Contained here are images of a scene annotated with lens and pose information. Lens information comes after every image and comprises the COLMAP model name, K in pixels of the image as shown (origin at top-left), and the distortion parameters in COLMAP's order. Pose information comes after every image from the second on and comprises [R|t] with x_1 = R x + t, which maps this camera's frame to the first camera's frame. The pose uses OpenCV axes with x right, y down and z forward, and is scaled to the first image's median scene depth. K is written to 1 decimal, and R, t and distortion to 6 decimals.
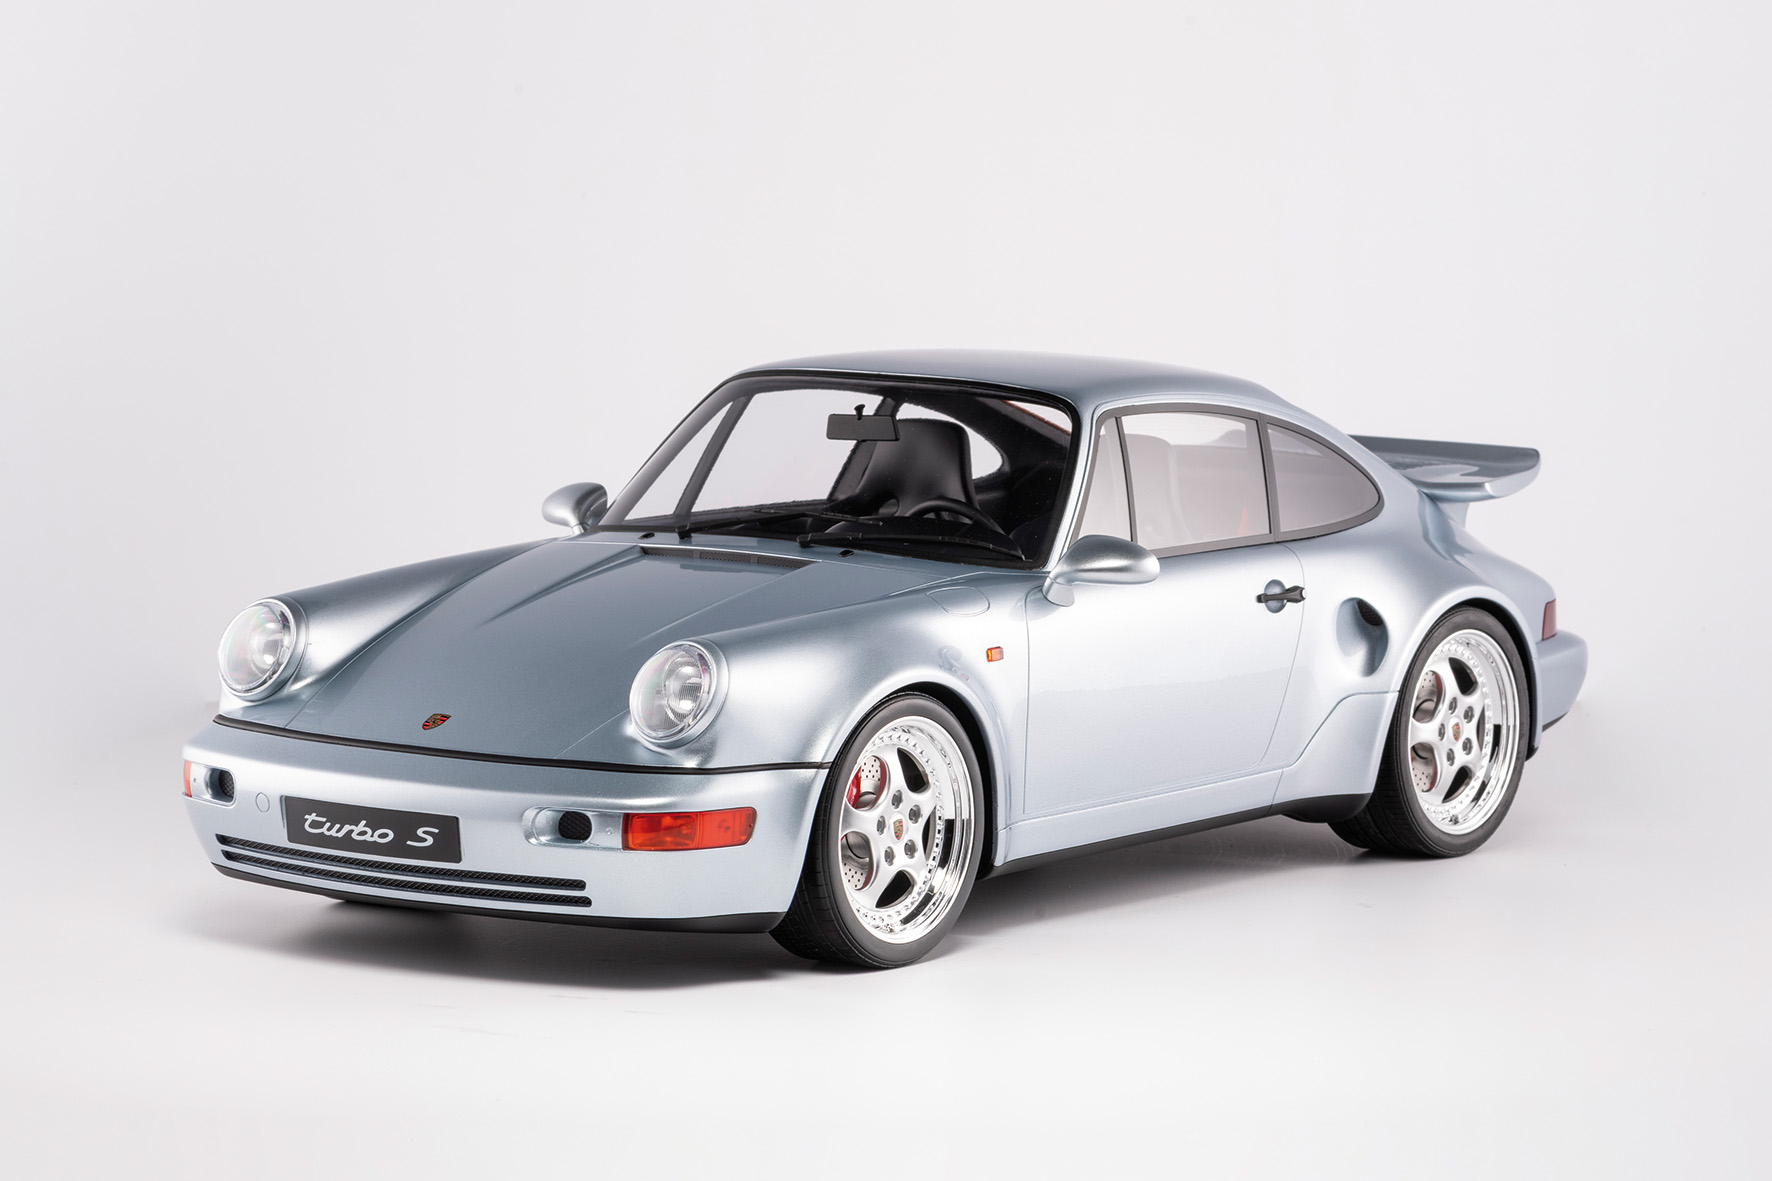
lens RADIAL K [[5772.0, 0, 886.0], [0, 5772.0, 590.5], [0, 0, 1]] dist [0.158508, -0.606799]
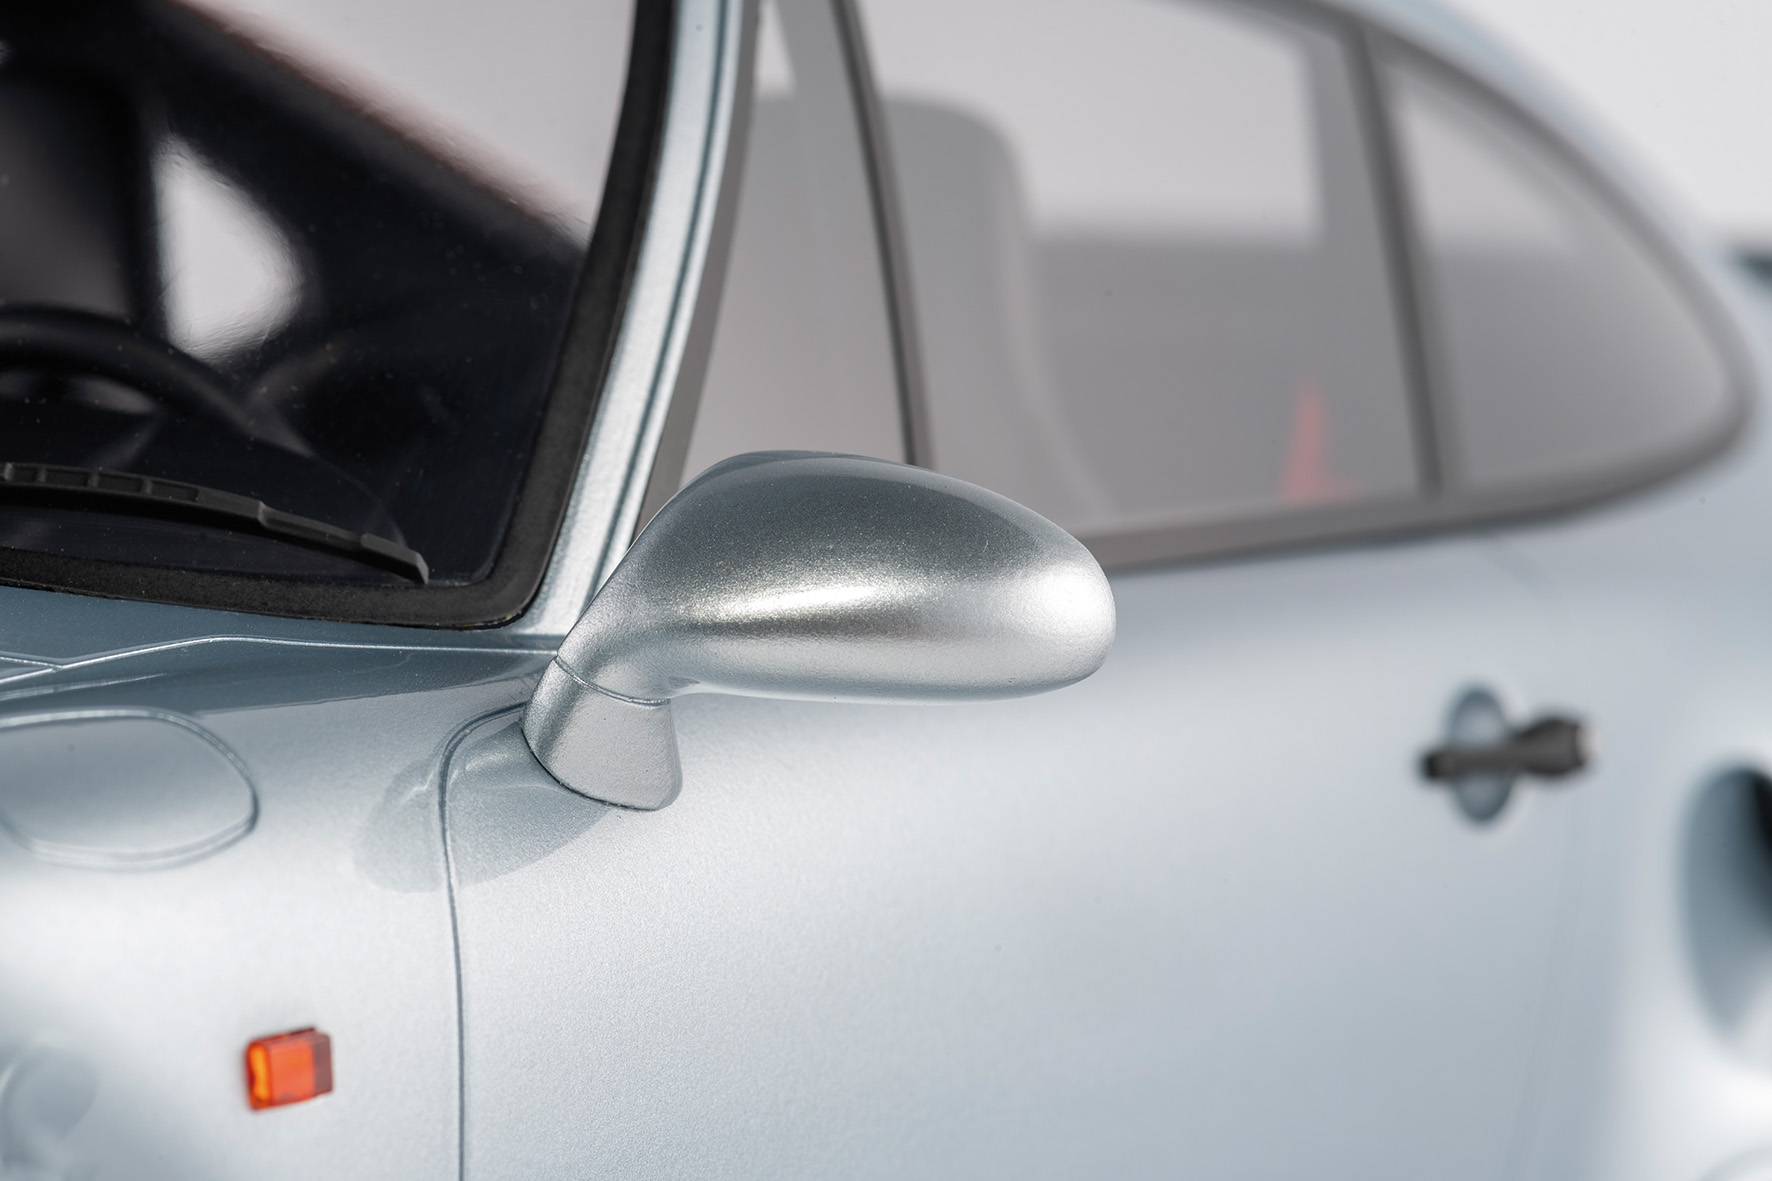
lens RADIAL K [[5772.0, 0, 886.0], [0, 5772.0, 590.5], [0, 0, 1]] dist [0.158508, -0.606799]
pose [[0.988964, 0.011932, 0.147674, 0.009894], [-0.009412, 0.999798, -0.017755, -0.001318], [-0.147856, 0.016169, 0.988877, 0.795064]]
